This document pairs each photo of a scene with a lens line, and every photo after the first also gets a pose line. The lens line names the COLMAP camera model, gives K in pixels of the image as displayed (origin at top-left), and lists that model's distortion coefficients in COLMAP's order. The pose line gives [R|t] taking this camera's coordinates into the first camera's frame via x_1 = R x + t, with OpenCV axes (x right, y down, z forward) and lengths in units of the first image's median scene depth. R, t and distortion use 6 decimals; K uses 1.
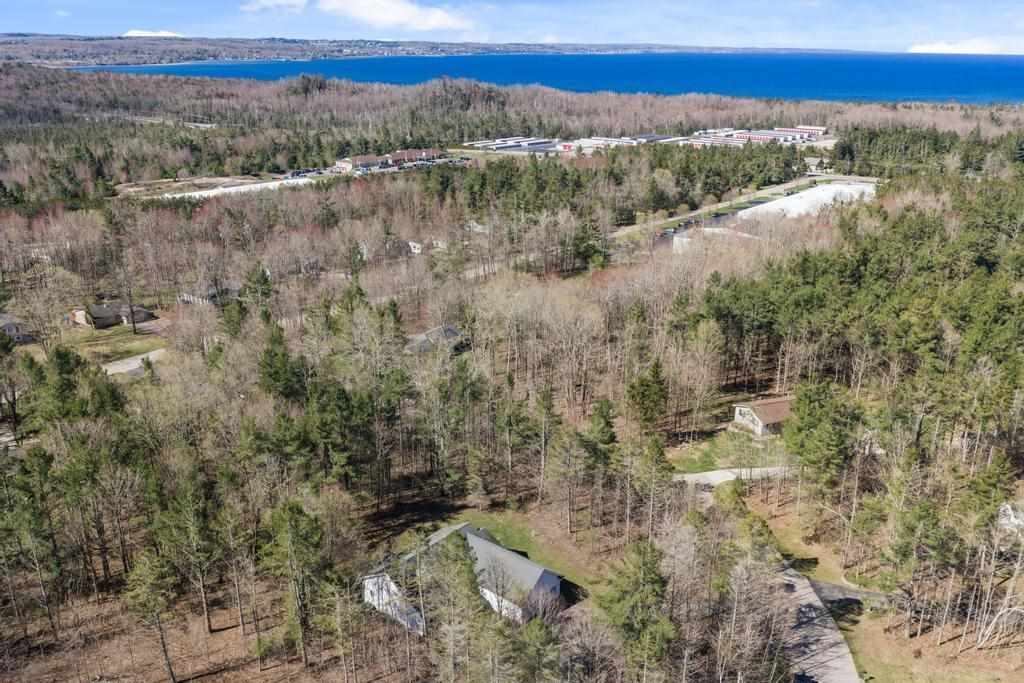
lens RADIAL K [[852.3, 0, 512.3], [0, 852.3, 334.8], [0, 0, 1]] dist [0.047409, -0.089000]
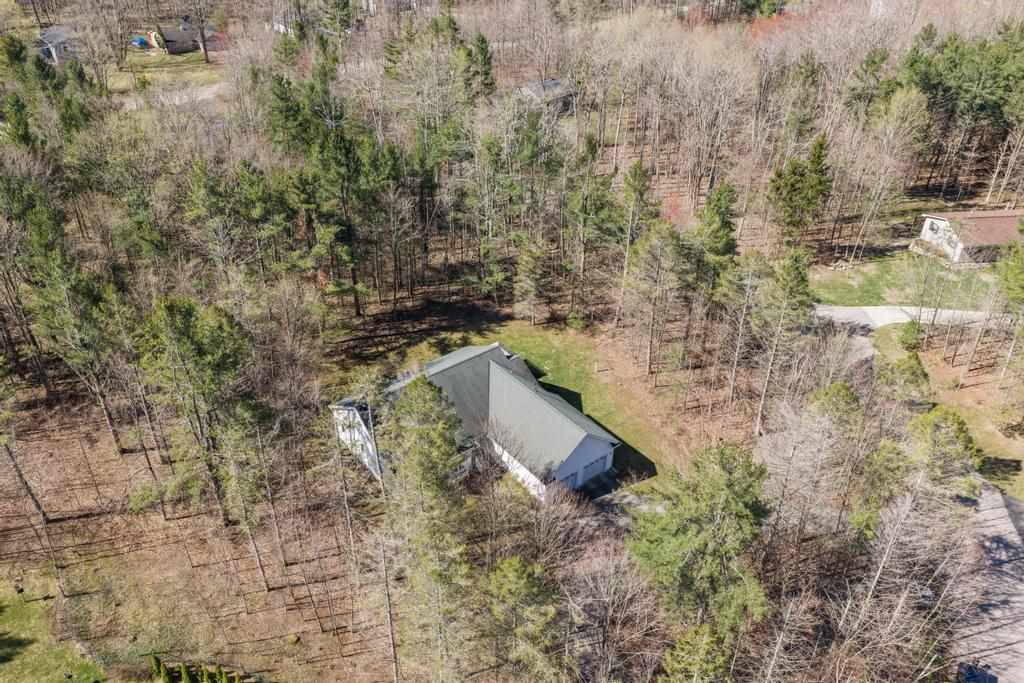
lens RADIAL K [[852.3, 0, 512.3], [0, 852.3, 334.8], [0, 0, 1]] dist [0.047409, -0.089000]
pose [[0.980725, 0.123302, -0.151576, 0.056564], [-0.080919, 0.962396, 0.259317, 0.026659], [0.177850, -0.242053, 0.953824, 0.299694]]
